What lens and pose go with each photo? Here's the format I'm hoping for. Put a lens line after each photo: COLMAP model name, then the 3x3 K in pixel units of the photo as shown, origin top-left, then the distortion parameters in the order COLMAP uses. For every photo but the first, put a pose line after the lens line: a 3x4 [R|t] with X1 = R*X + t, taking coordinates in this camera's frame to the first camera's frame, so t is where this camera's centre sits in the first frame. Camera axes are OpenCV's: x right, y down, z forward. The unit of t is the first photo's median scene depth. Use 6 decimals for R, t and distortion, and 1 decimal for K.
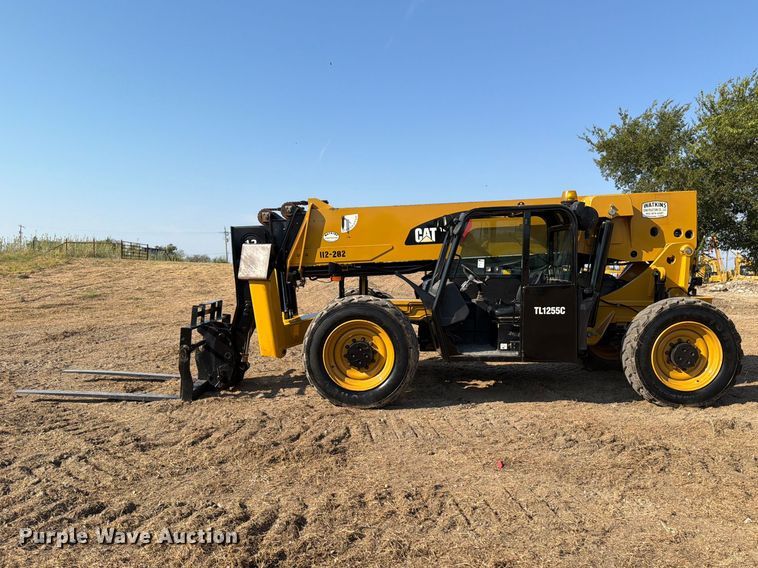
lens RADIAL K [[512.7, 0, 380.9], [0, 512.7, 290.9], [0, 0, 1]] dist [0.087634, -0.113602]
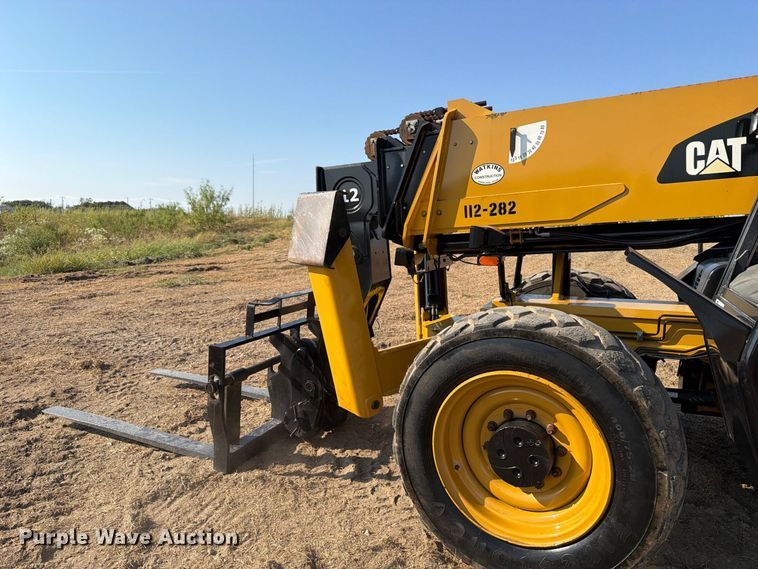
lens RADIAL K [[512.7, 0, 380.9], [0, 512.7, 291.4], [0, 0, 1]] dist [0.087634, -0.113602]
pose [[0.908612, 0.039207, -0.415798, 0.021118], [-0.008598, 0.997129, 0.075234, -0.029330], [0.417554, -0.064783, 0.906340, 0.500692]]
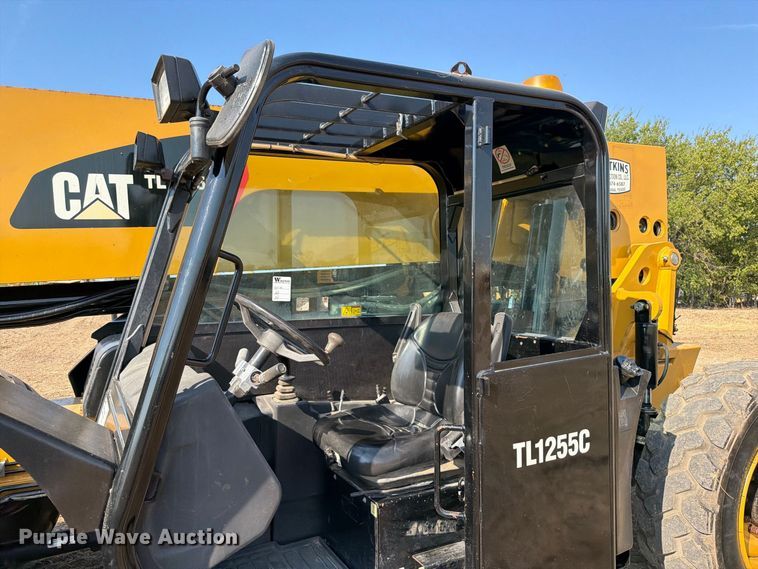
lens RADIAL K [[512.7, 0, 380.9], [0, 512.7, 291.4], [0, 0, 1]] dist [0.087634, -0.113602]
pose [[0.865673, -0.018852, 0.500254, 0.079593], [0.037139, 0.998955, -0.026623, -0.039199], [-0.499230, 0.041626, 0.865469, 0.660302]]
